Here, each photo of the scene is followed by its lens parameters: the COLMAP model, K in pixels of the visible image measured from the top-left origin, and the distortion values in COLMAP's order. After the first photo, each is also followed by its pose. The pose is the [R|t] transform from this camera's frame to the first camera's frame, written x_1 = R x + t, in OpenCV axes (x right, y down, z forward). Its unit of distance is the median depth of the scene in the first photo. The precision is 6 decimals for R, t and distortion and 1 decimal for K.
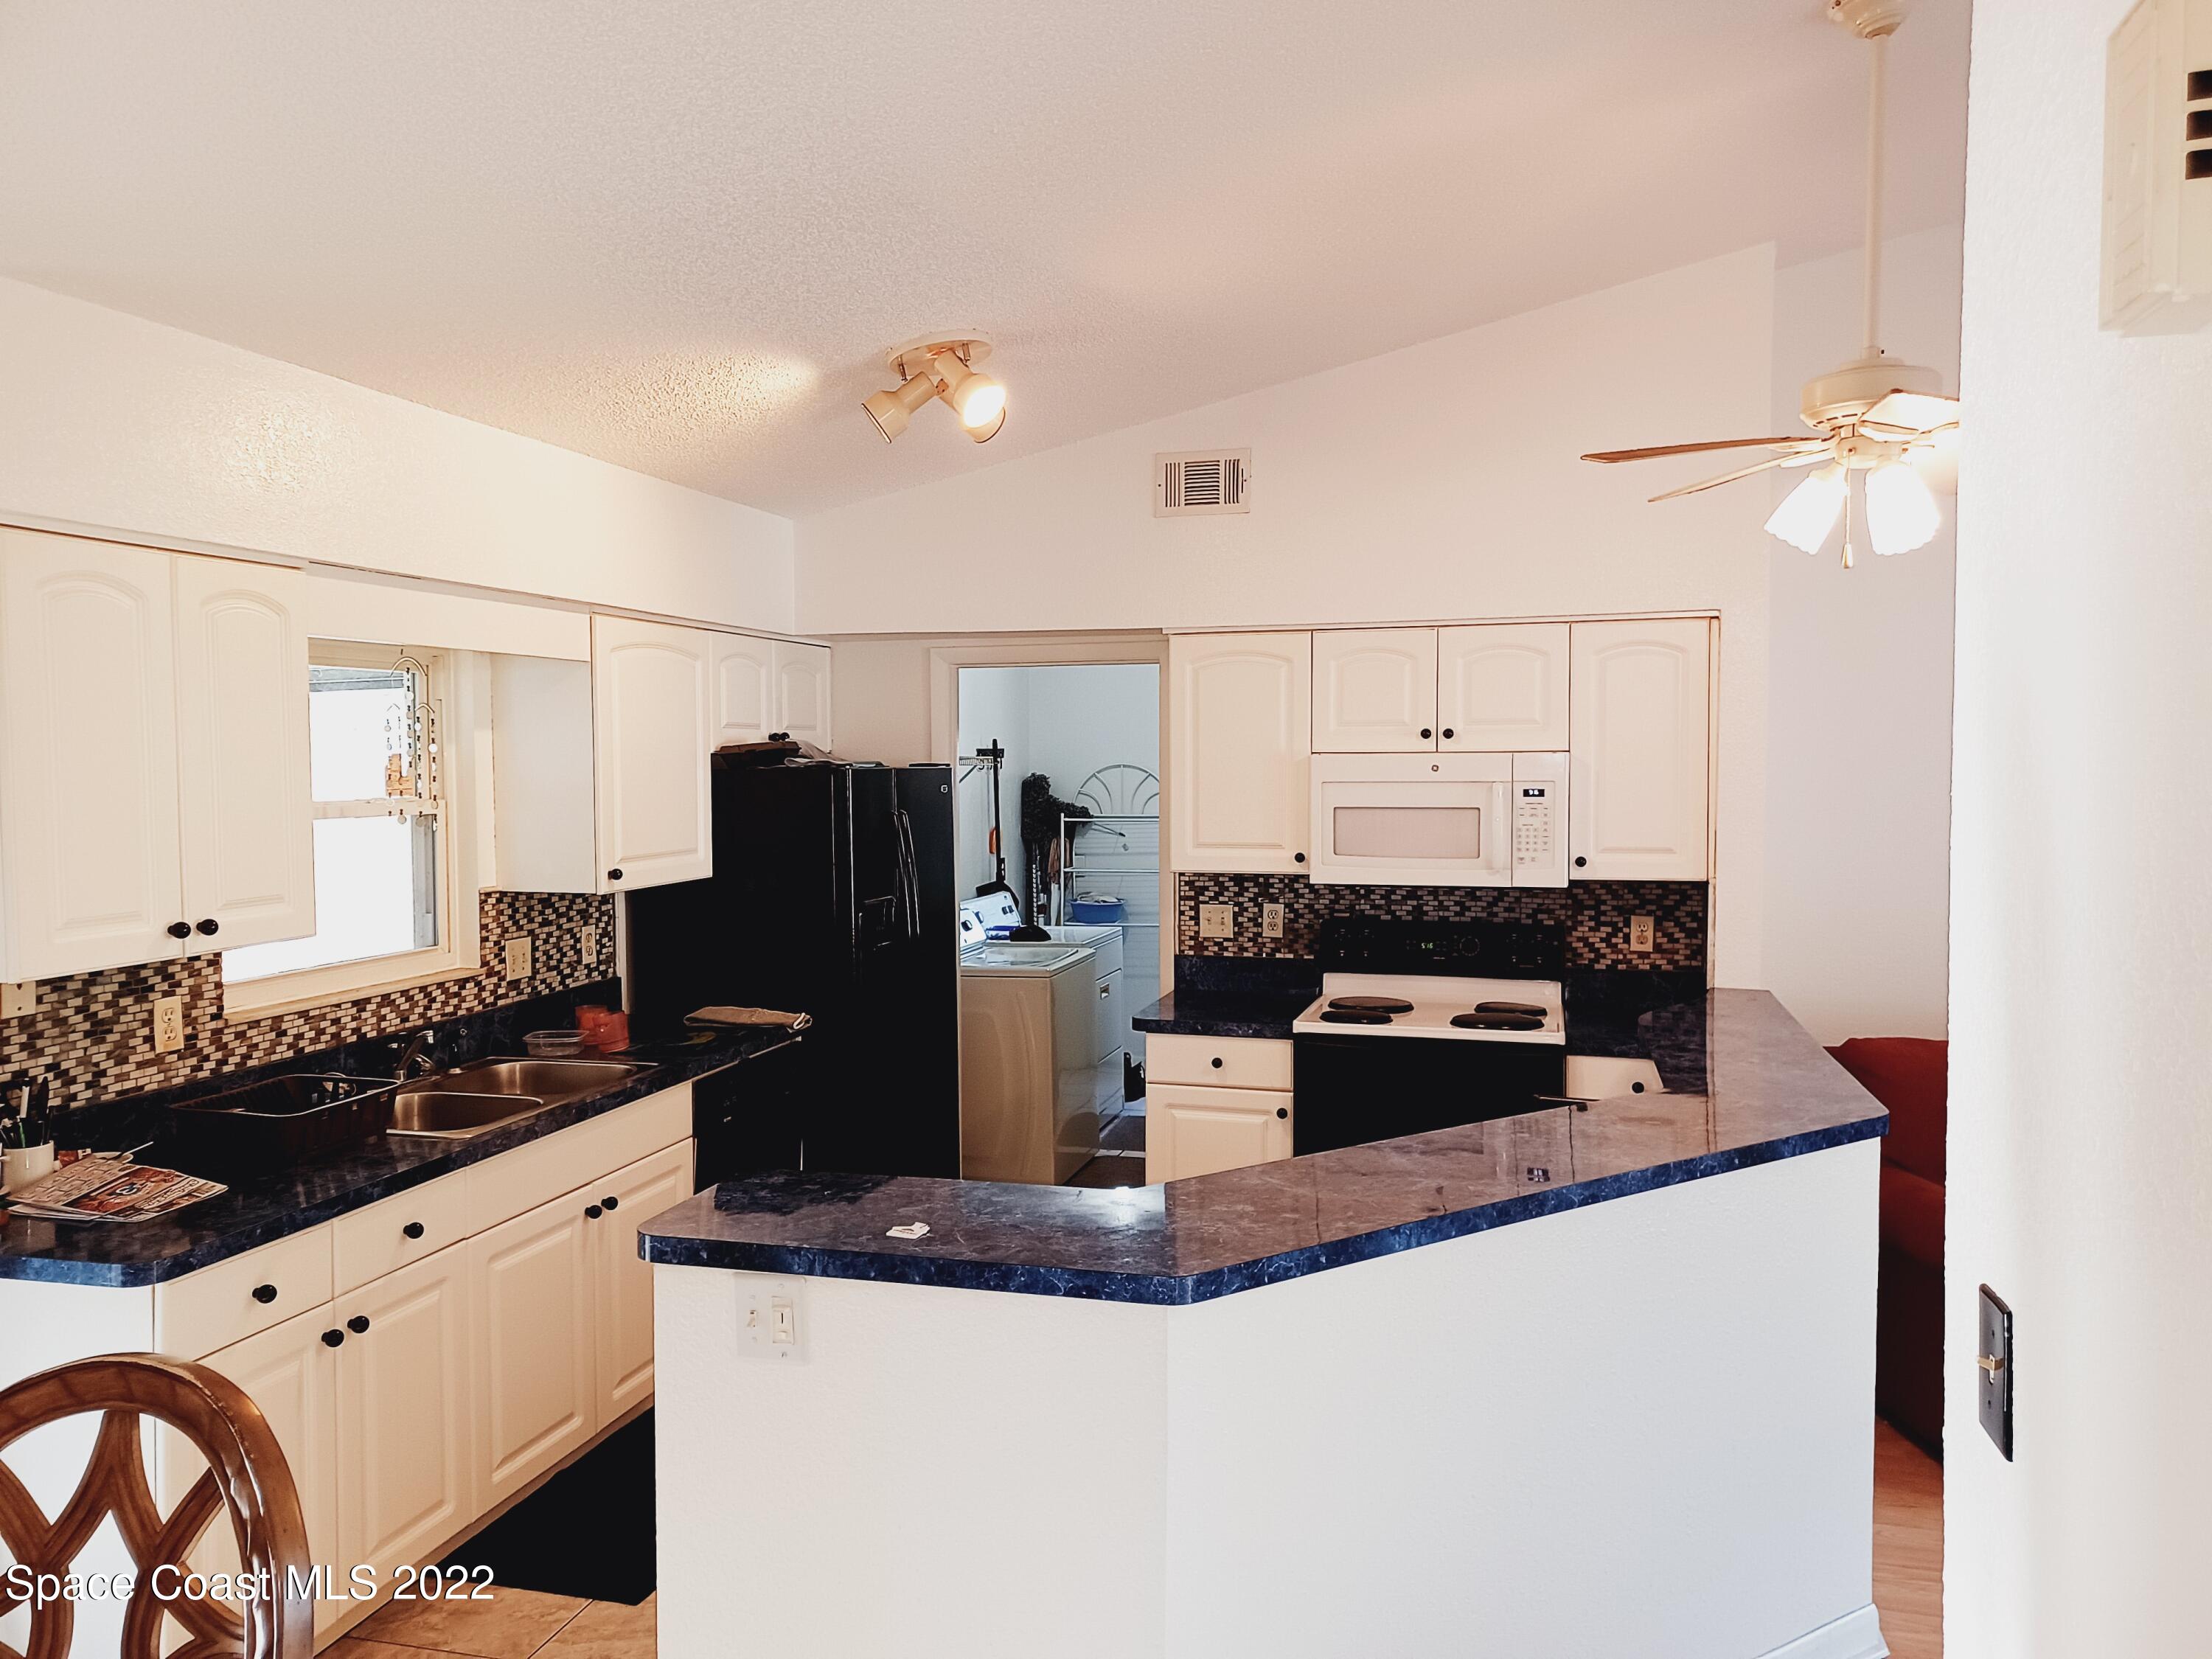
lens RADIAL K [[1620.5, 0, 1106.0], [0, 1620.5, 829.5], [0, 0, 1]] dist [0.000931, 0.002085]
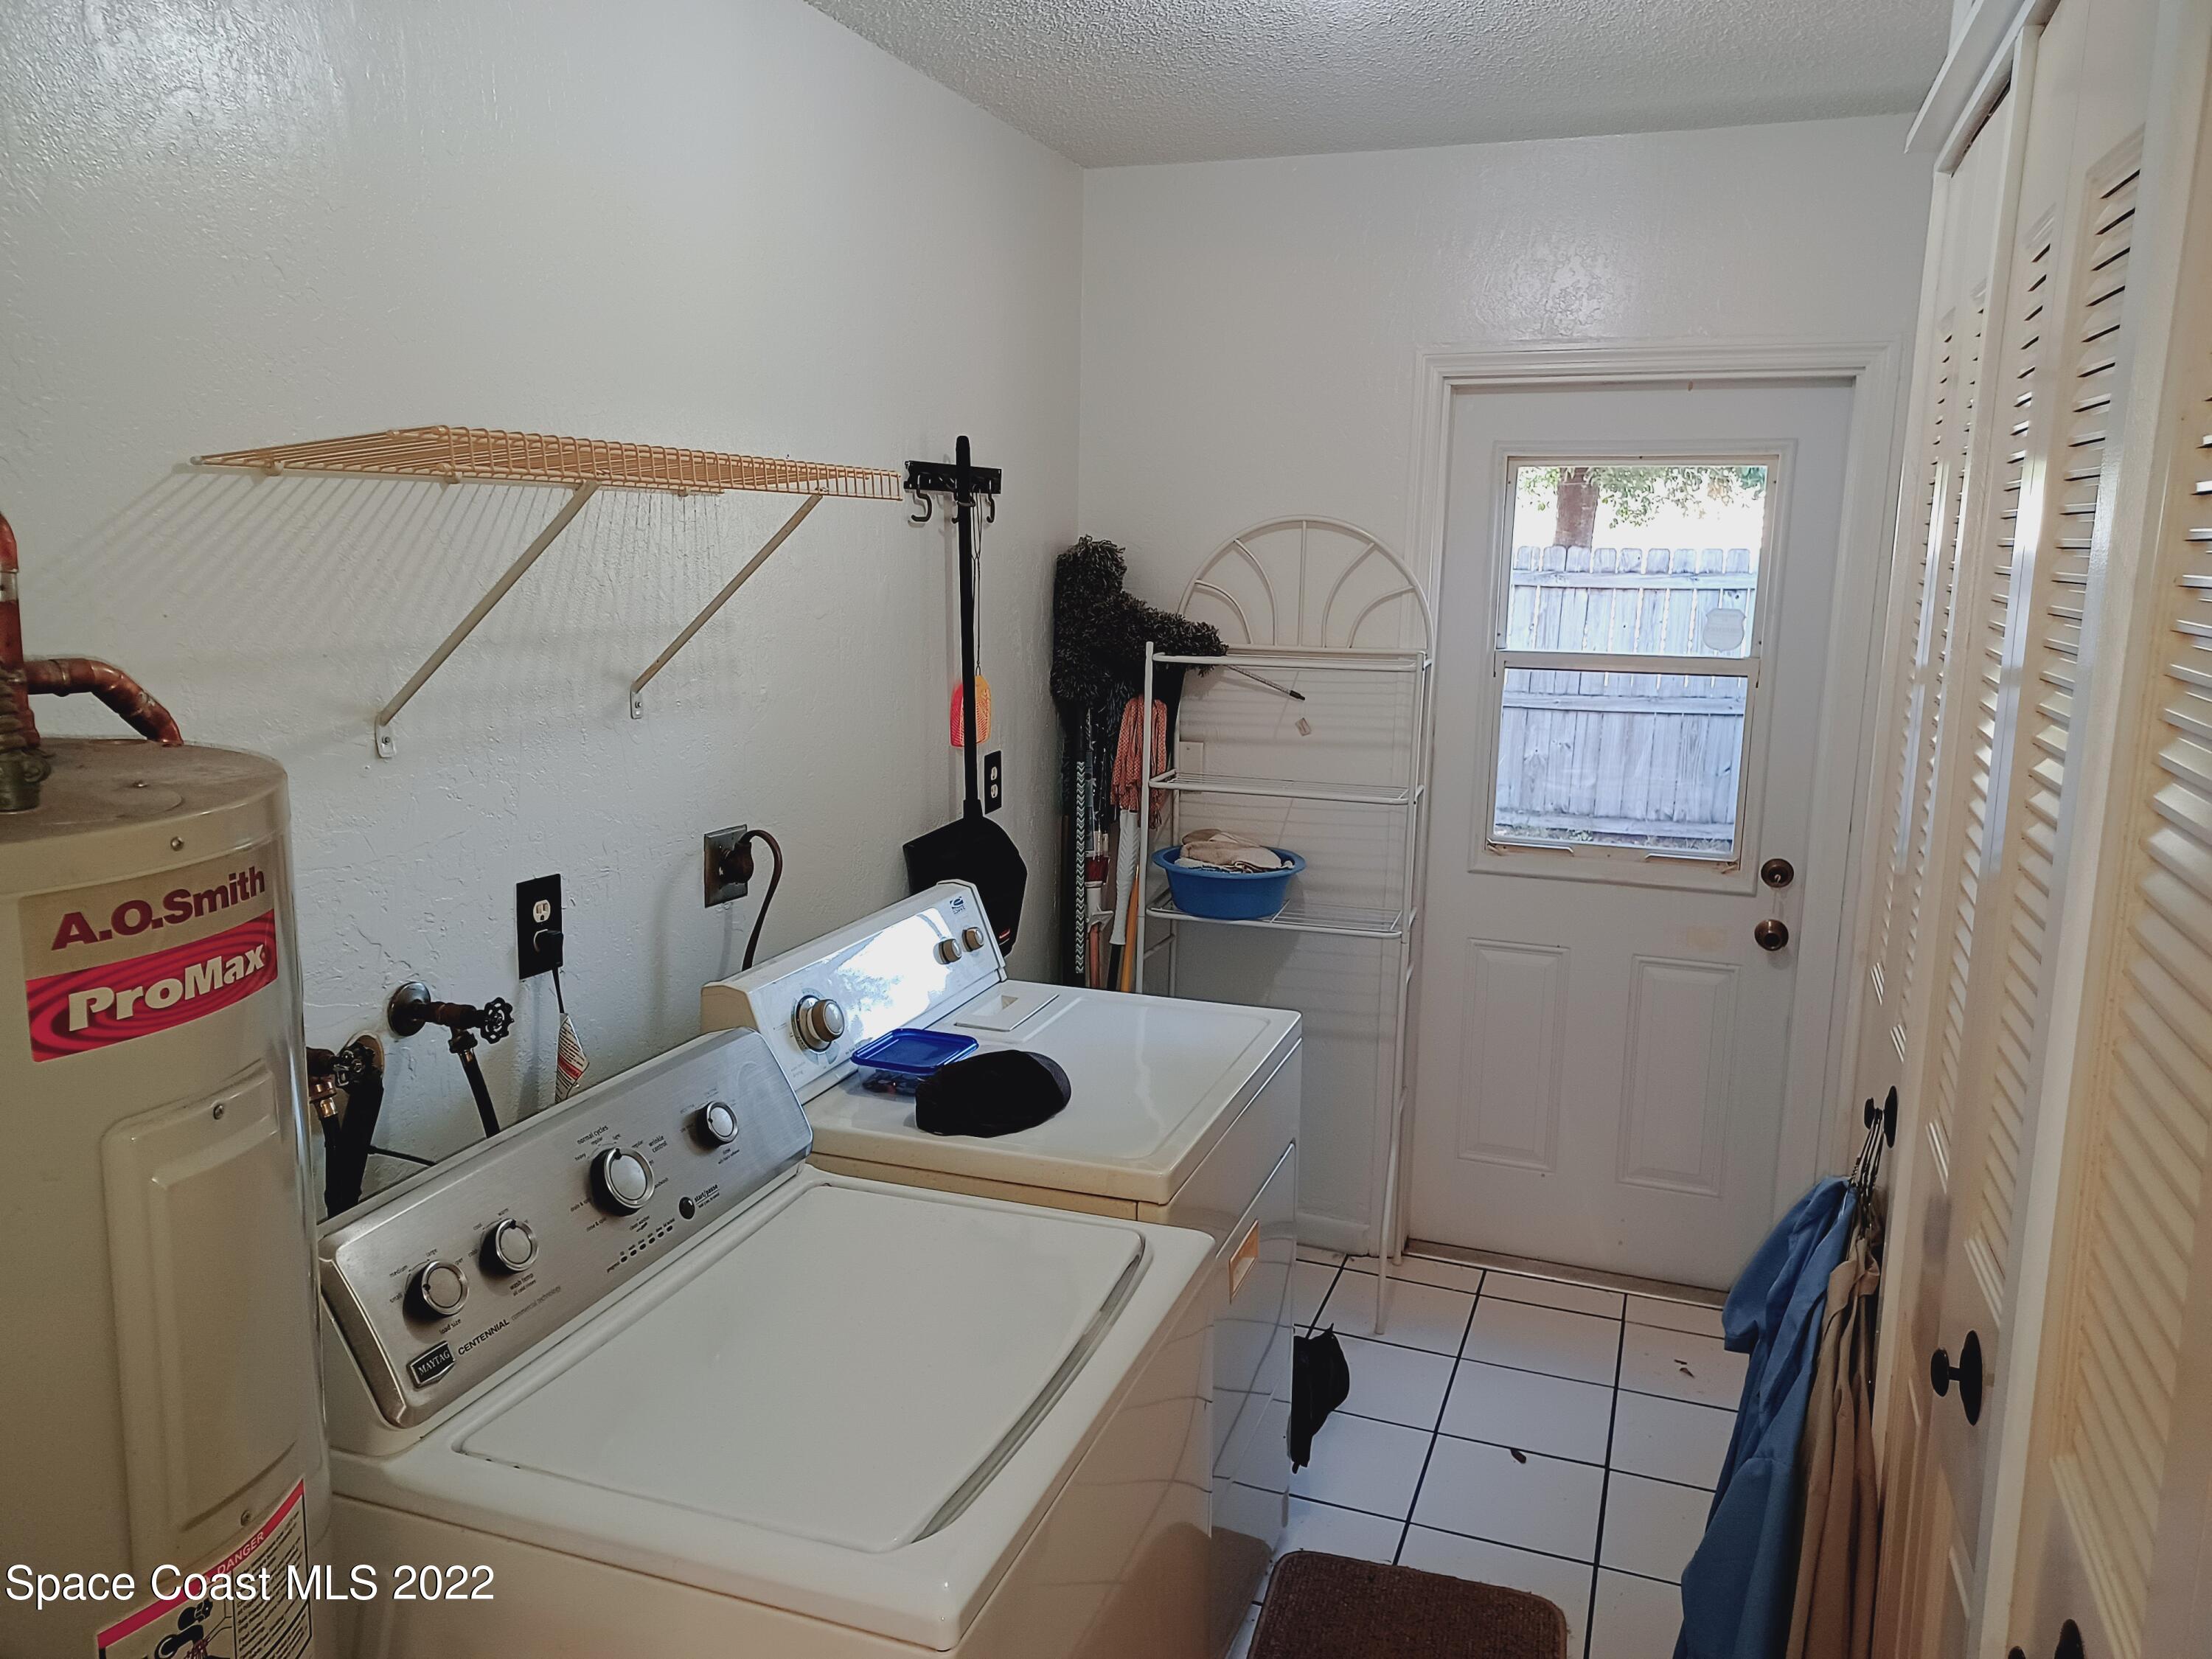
lens RADIAL K [[1620.5, 0, 1106.0], [0, 1620.5, 829.5], [0, 0, 1]] dist [0.000931, 0.002085]
pose [[0.996302, 0.037408, -0.077345, -0.005060], [-0.026346, 0.989888, 0.139386, -0.019236], [0.081777, -0.136833, 0.987213, 0.591205]]
